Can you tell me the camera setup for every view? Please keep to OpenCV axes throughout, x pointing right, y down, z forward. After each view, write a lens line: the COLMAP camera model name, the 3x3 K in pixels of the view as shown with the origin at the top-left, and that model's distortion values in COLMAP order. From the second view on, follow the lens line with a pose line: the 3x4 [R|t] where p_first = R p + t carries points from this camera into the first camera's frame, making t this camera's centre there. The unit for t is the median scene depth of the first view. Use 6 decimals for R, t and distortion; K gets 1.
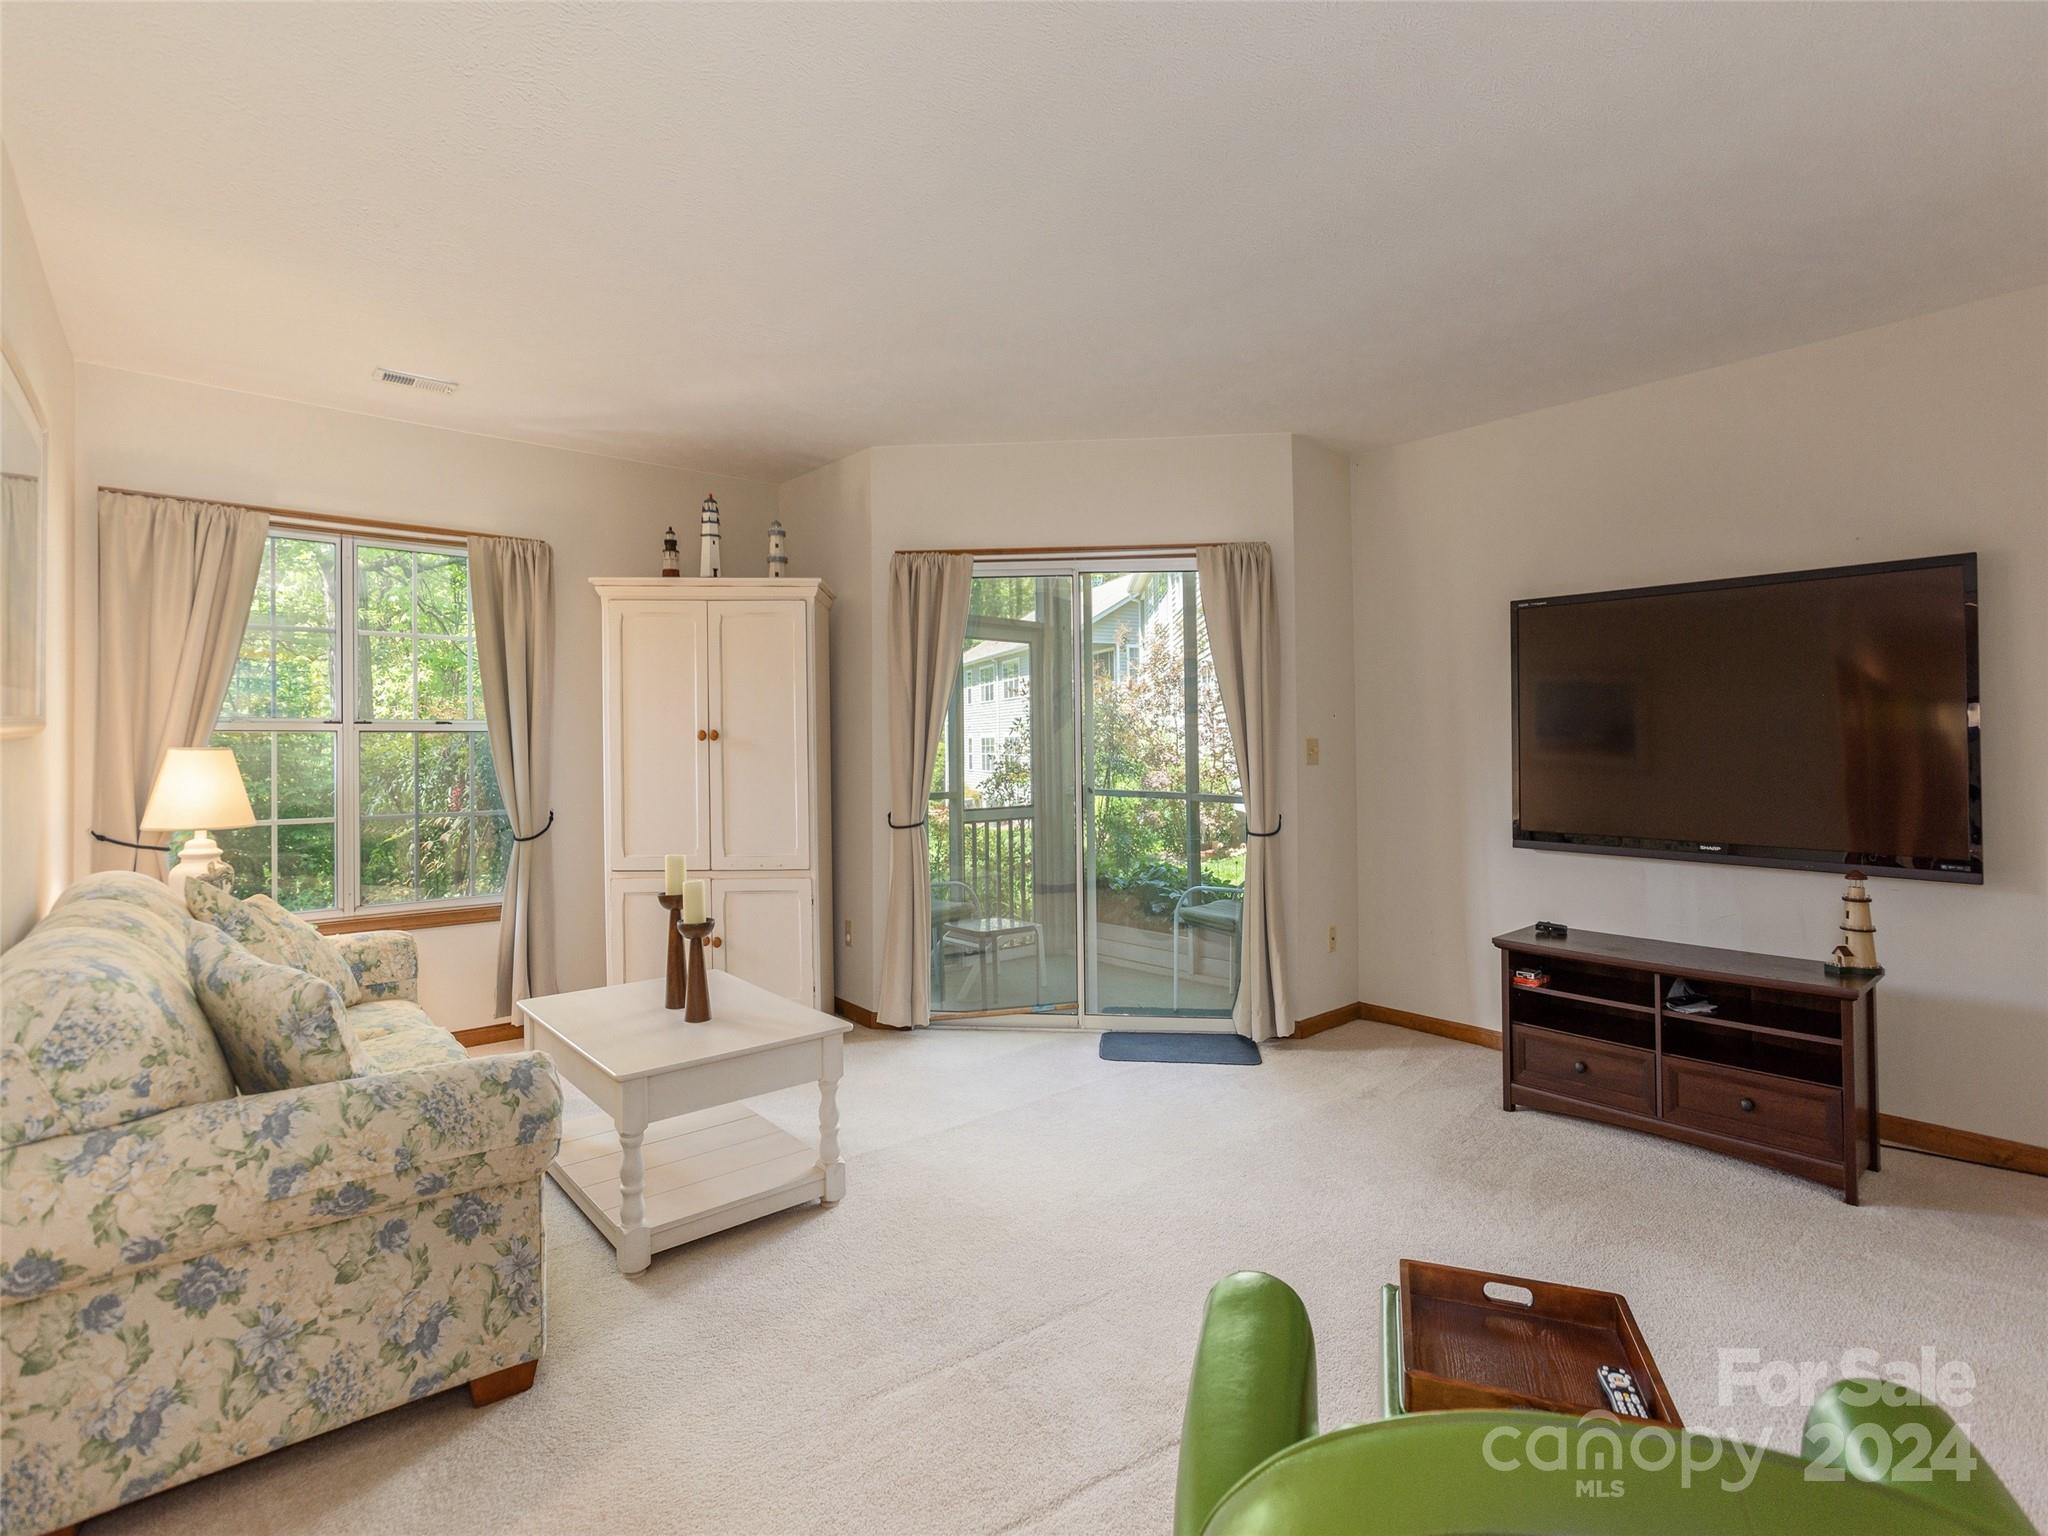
lens RADIAL K [[1007.5, 0, 1012.5], [0, 1007.5, 736.6], [0, 0, 1]] dist [-0.018204, 0.000440]
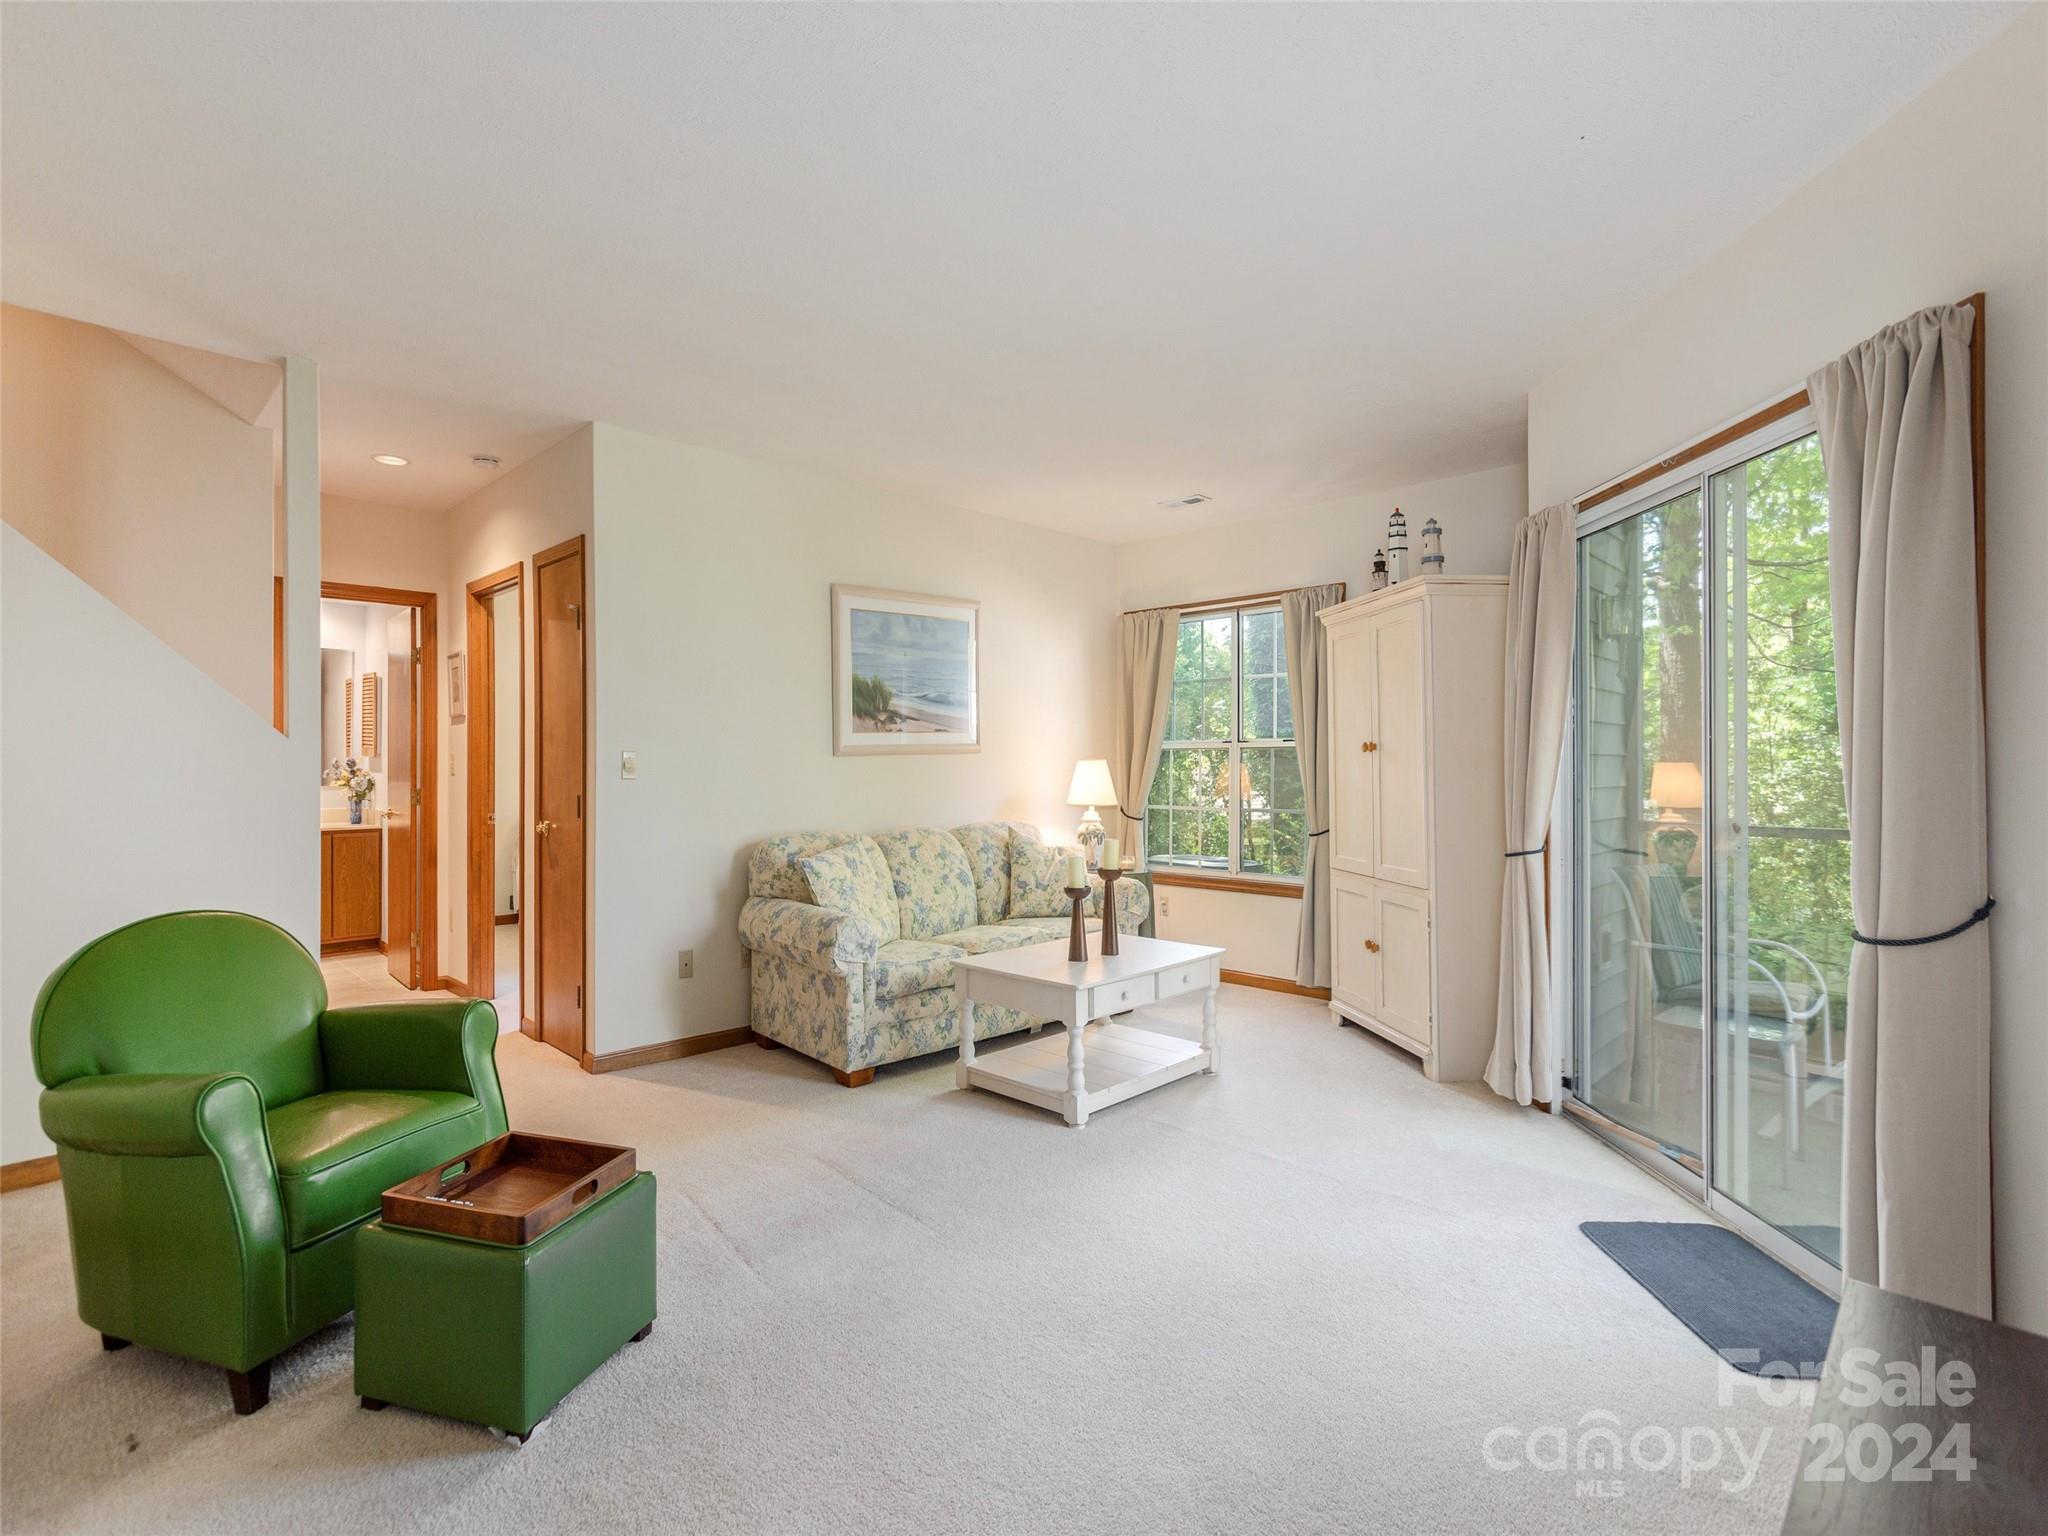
lens RADIAL K [[1007.5, 0, 1012.5], [0, 1007.5, 736.6], [0, 0, 1]] dist [-0.018204, 0.000440]
pose [[0.039725, -0.018861, -0.999033, 1.580827], [0.009353, 0.999785, -0.018503, 0.006817], [0.999167, -0.008609, 0.039893, 1.311465]]
